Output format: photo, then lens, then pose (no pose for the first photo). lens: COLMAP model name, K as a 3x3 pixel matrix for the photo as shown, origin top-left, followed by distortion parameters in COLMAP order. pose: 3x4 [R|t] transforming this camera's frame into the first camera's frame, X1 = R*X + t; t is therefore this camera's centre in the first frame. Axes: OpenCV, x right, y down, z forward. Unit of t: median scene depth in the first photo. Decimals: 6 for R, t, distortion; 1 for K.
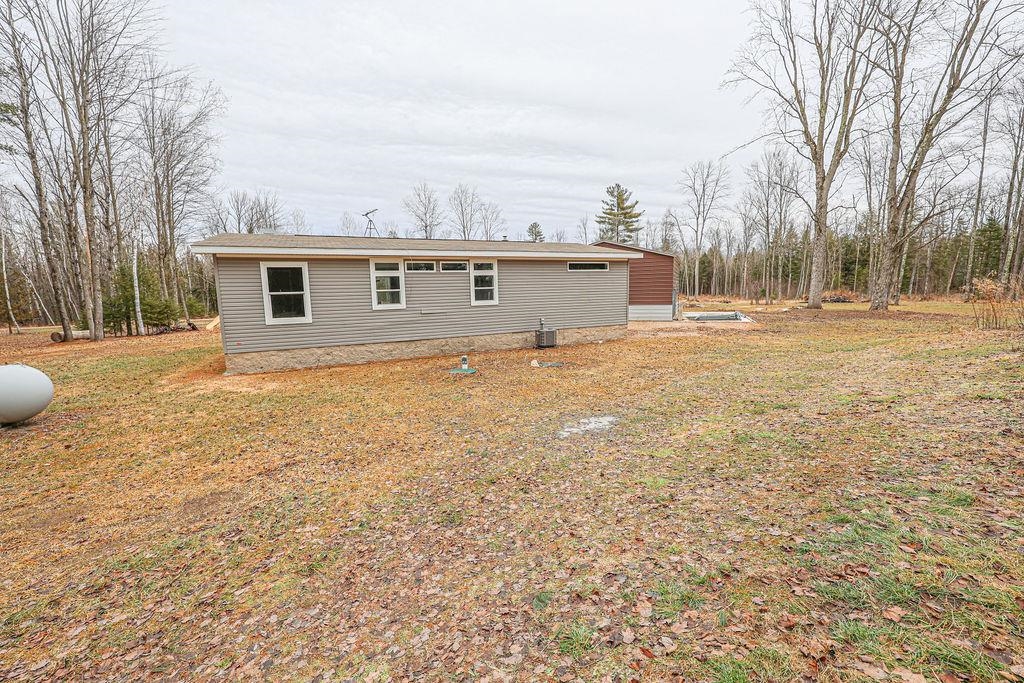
lens RADIAL K [[410.2, 0, 511.0], [0, 410.2, 338.4], [0, 0, 1]] dist [0.000691, 0.000226]
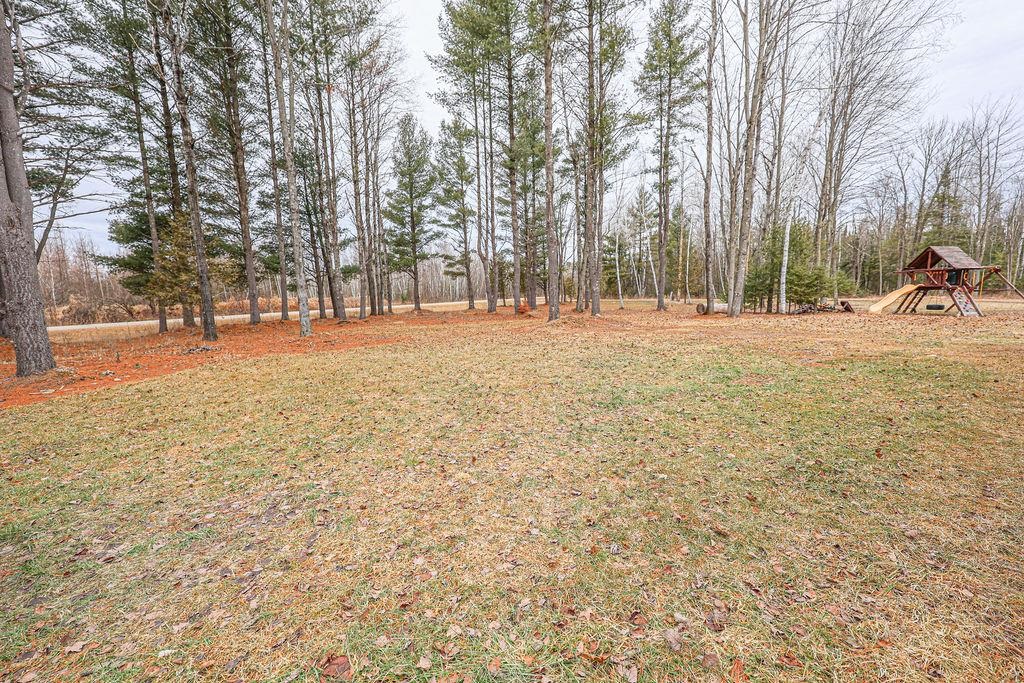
lens RADIAL K [[410.2, 0, 518.6], [0, 410.2, 339.9], [0, 0, 1]] dist [0.000691, 0.000226]
pose [[0.262307, 0.136378, -0.955299, -0.233126], [-0.091012, 0.989047, 0.116205, -0.003112], [0.960683, 0.056462, 0.271846, 0.259616]]
